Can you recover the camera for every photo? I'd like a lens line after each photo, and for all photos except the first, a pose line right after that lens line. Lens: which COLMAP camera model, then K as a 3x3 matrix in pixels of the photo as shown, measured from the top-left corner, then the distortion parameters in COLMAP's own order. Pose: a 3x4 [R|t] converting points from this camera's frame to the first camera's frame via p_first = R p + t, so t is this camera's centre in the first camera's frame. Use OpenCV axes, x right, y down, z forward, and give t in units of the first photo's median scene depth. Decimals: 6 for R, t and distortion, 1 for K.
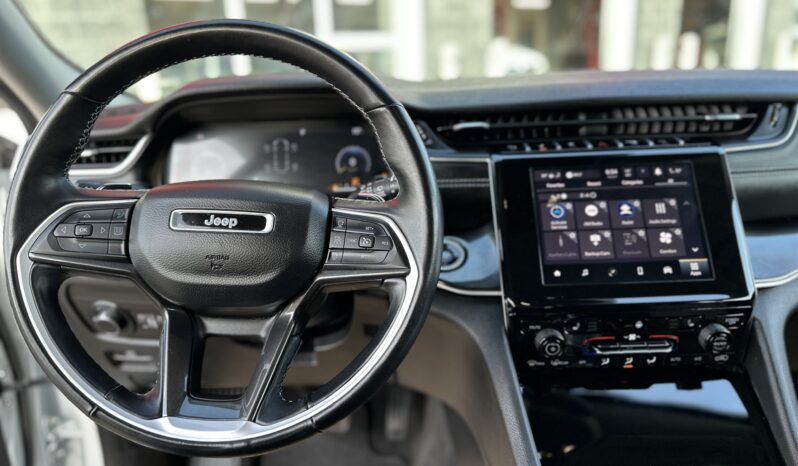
lens RADIAL K [[543.1, 0, 396.7], [0, 543.1, 238.9], [0, 0, 1]] dist [0.038516, -0.085753]
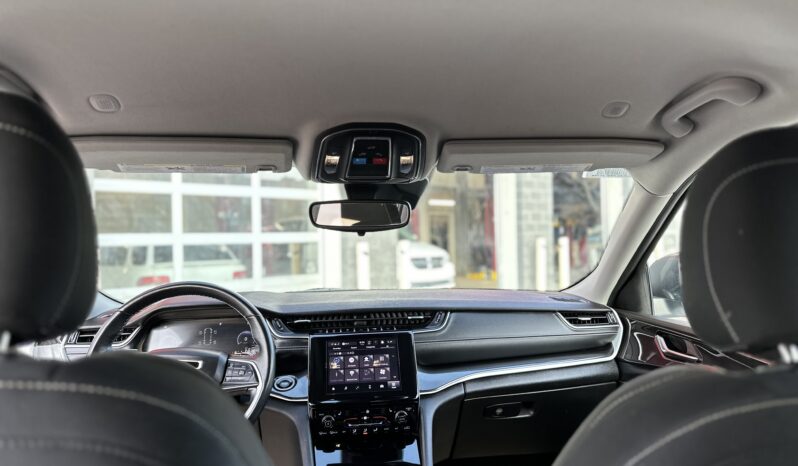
lens RADIAL K [[539.0, 0, 401.5], [0, 539.0, 237.2], [0, 0, 1]] dist [0.091517, -0.000992]
pose [[0.992156, 0.021480, 0.123144, 0.280229], [0.019259, 0.947096, -0.320373, 0.190293], [-0.123510, 0.320232, 0.939253, -1.293360]]
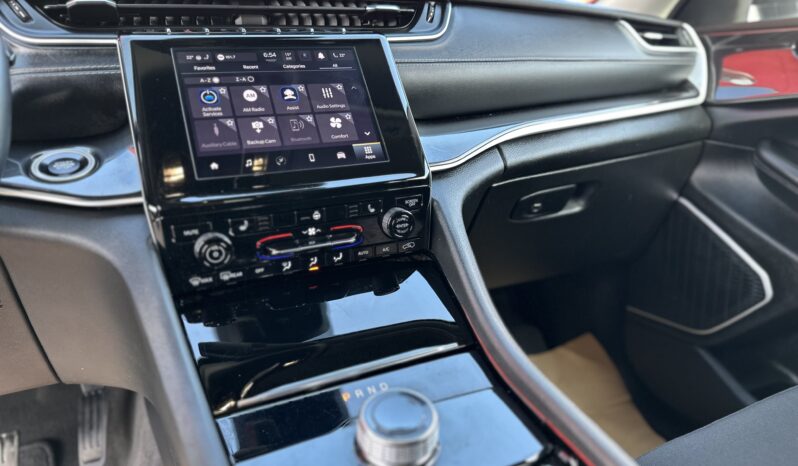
lens RADIAL K [[543.1, 0, 396.7], [0, 543.1, 238.9], [0, 0, 1]] dist [0.038516, -0.085753]
pose [[0.896416, -0.108165, 0.429813, 0.175415], [0.135641, 0.990185, -0.033706, 0.231340], [-0.421948, 0.088515, 0.902289, 0.162188]]
